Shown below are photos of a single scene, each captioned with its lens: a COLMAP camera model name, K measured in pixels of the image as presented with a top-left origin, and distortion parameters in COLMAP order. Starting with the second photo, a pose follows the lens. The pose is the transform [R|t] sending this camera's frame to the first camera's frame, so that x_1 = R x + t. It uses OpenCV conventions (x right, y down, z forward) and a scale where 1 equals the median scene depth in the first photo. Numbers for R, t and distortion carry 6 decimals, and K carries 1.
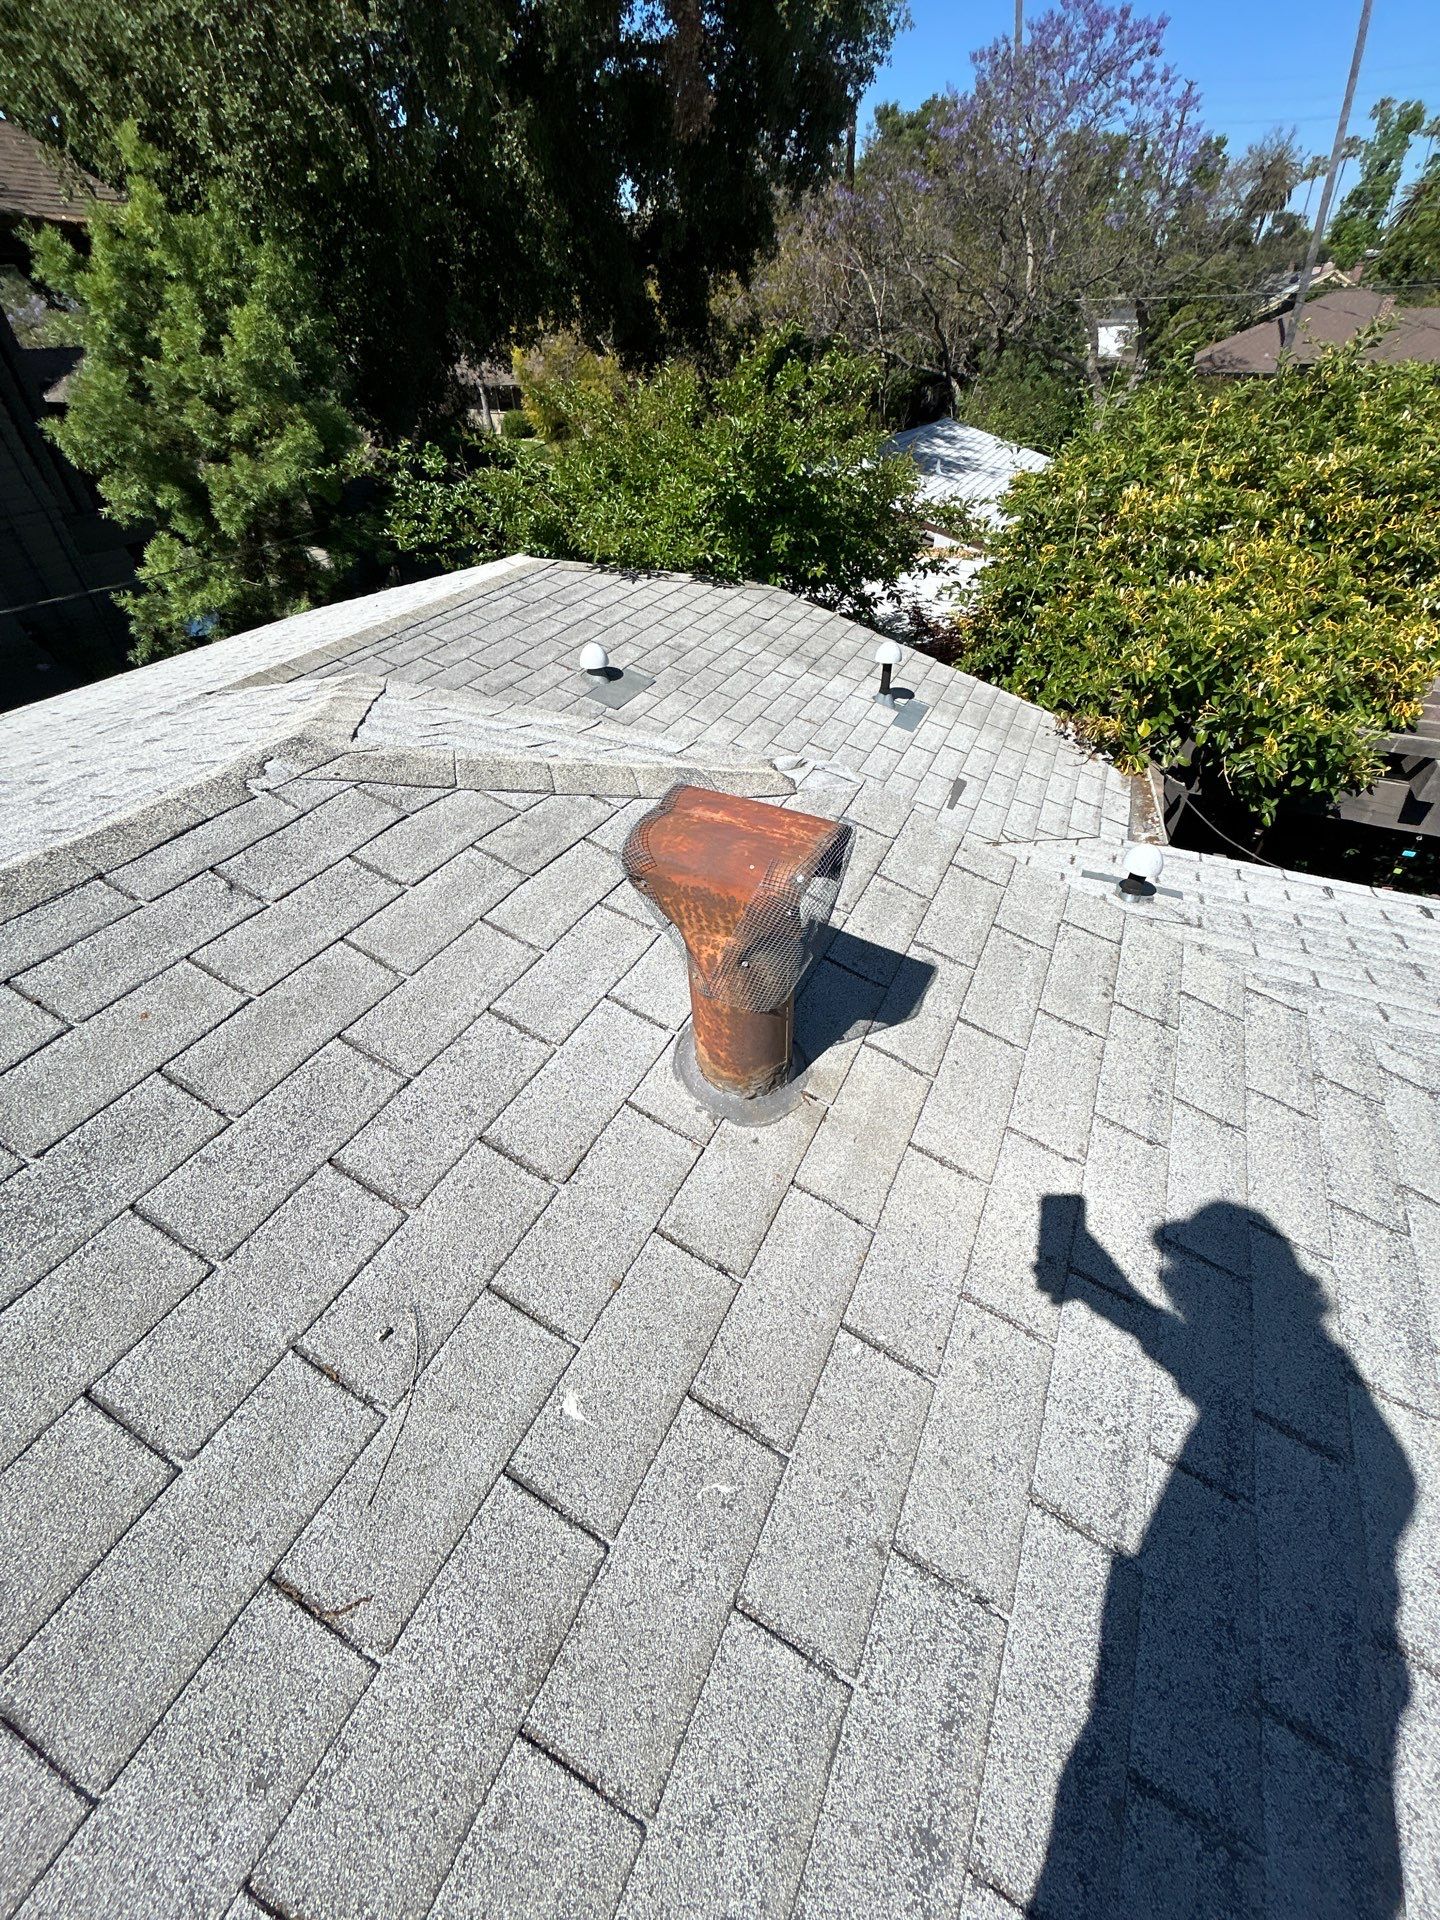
lens RADIAL K [[771.6, 0, 716.6], [0, 771.6, 953.5], [0, 0, 1]] dist [-0.000520, 0.000465]
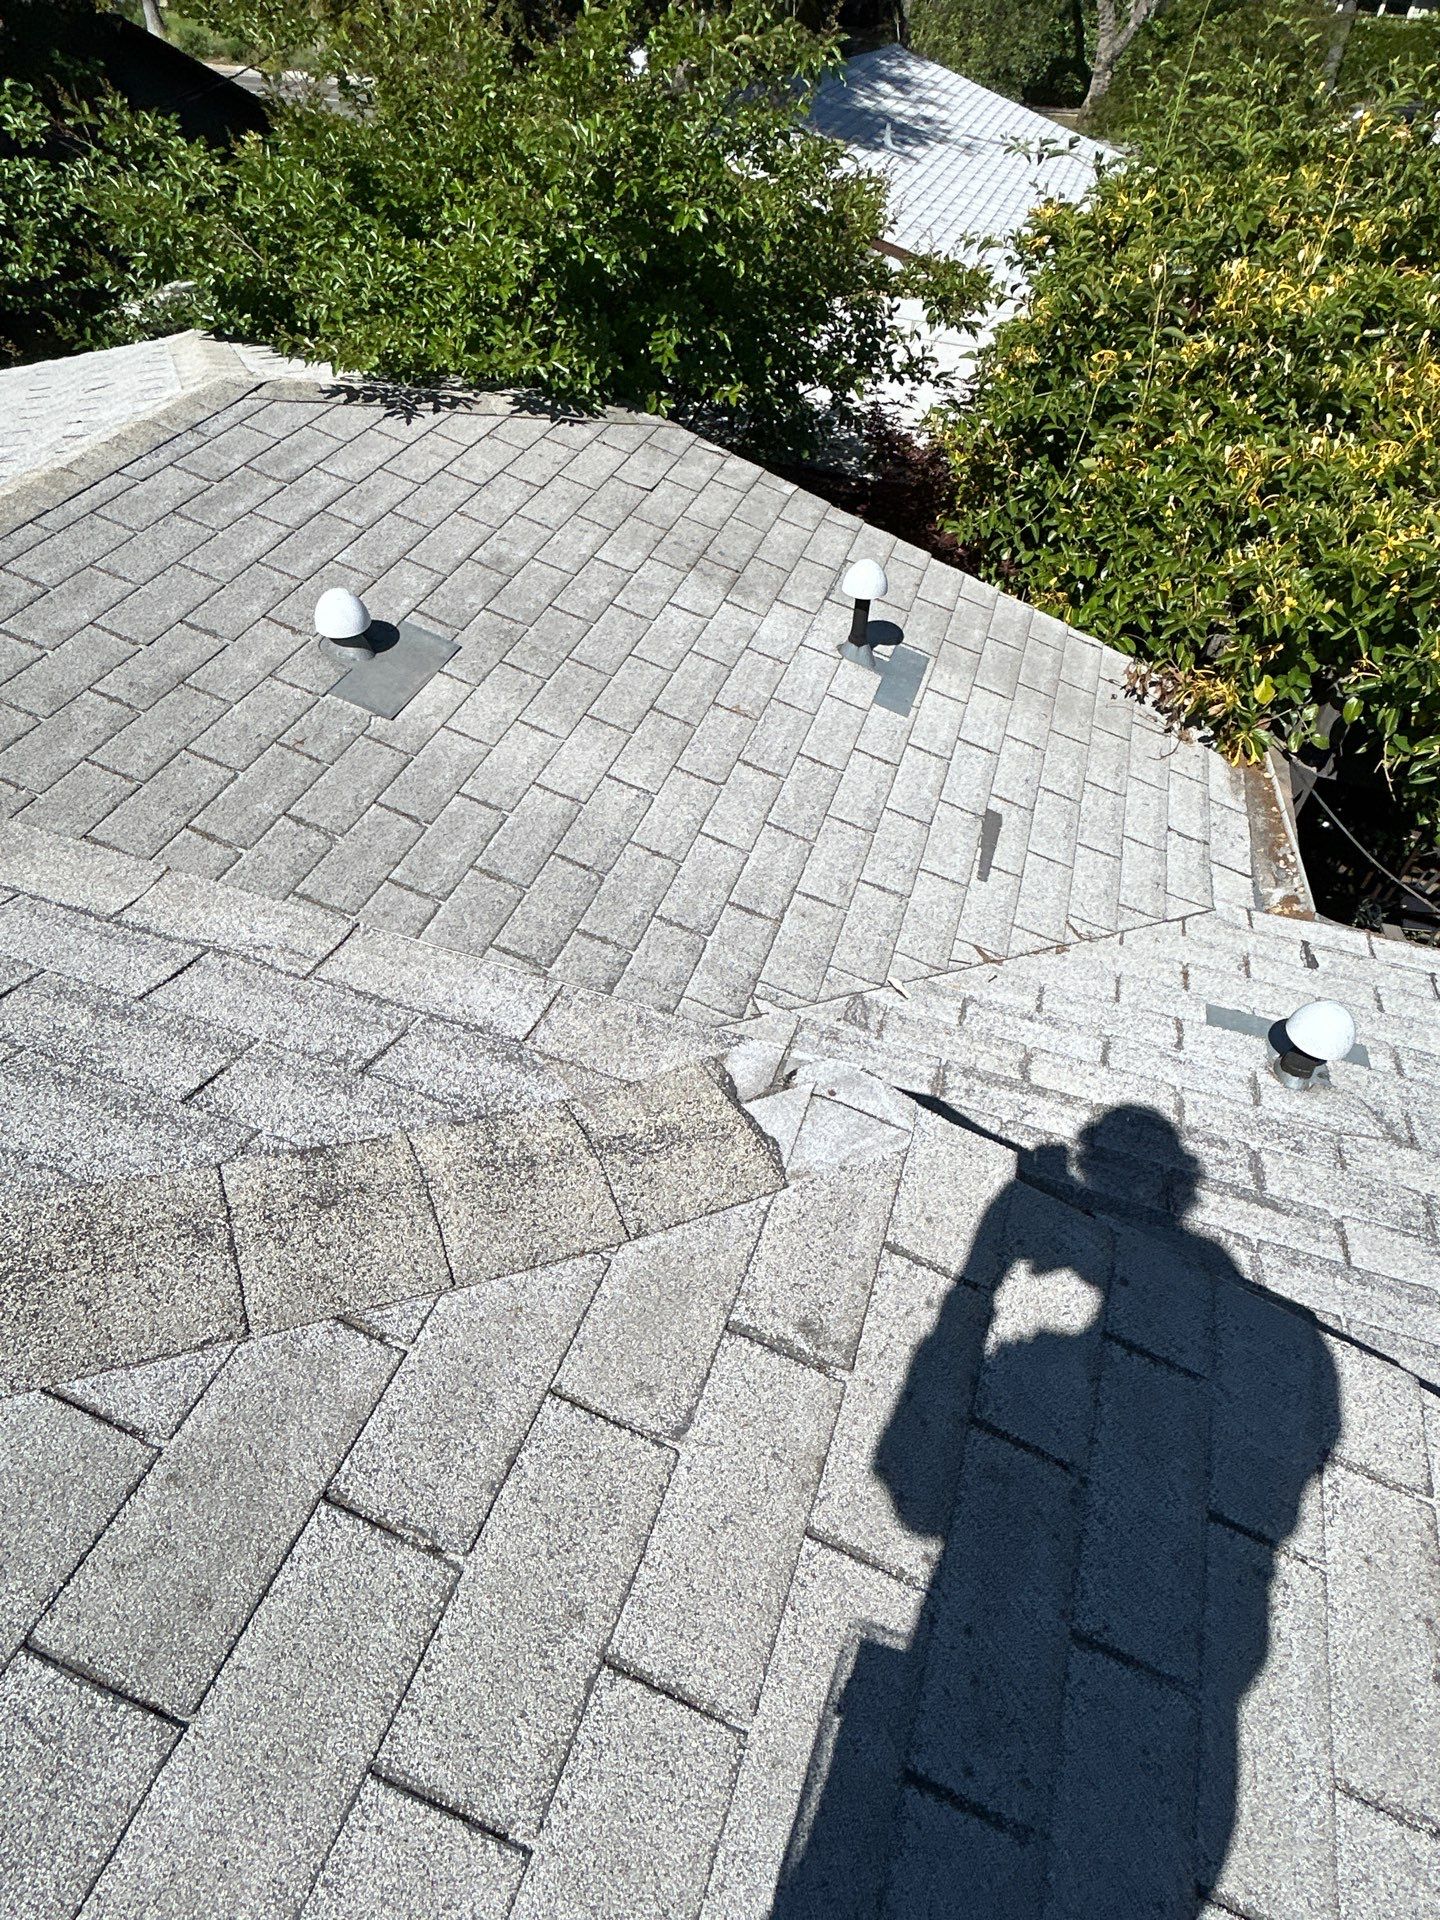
lens RADIAL K [[1116.5, 0, 713.9], [0, 1116.5, 957.7], [0, 0, 1]] dist [0.004220, 0.000881]
pose [[0.990842, -0.046866, 0.126635, -0.008978], [0.034161, 0.994331, 0.100696, -0.169477], [-0.130636, -0.095448, 0.986825, 0.136107]]
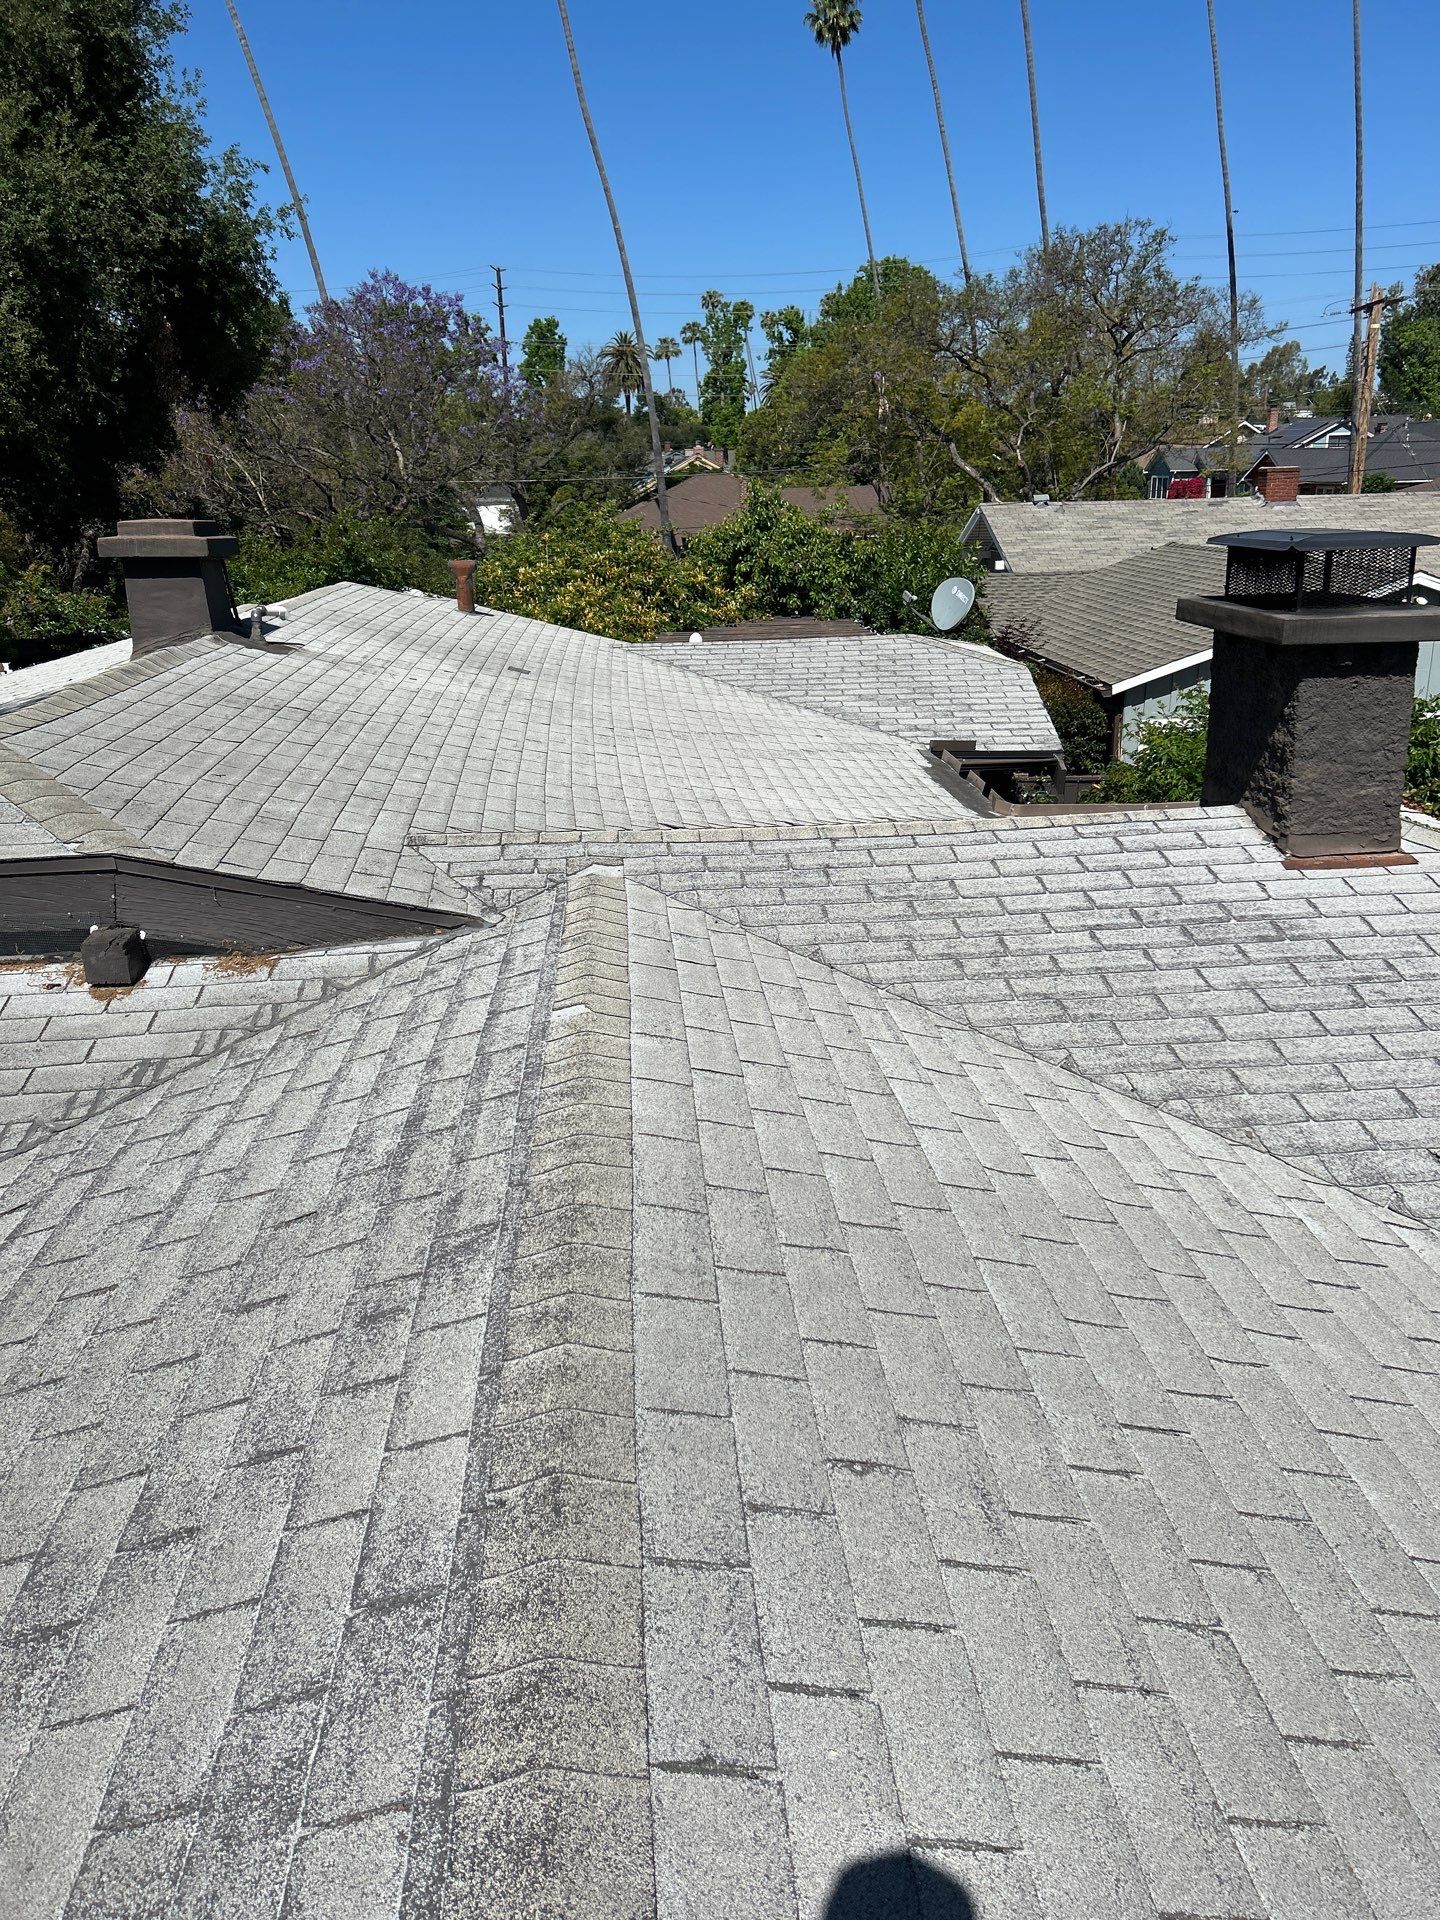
lens RADIAL K [[1440.8, 0, 720.0], [0, 1440.8, 960.0], [0, 0, 1]] dist [0.027736, -0.002456]
pose [[0.862883, -0.155825, 0.480782, -1.110762], [0.322365, 0.902343, -0.286107, 1.750672], [-0.389247, 0.401864, 0.828850, -2.156634]]
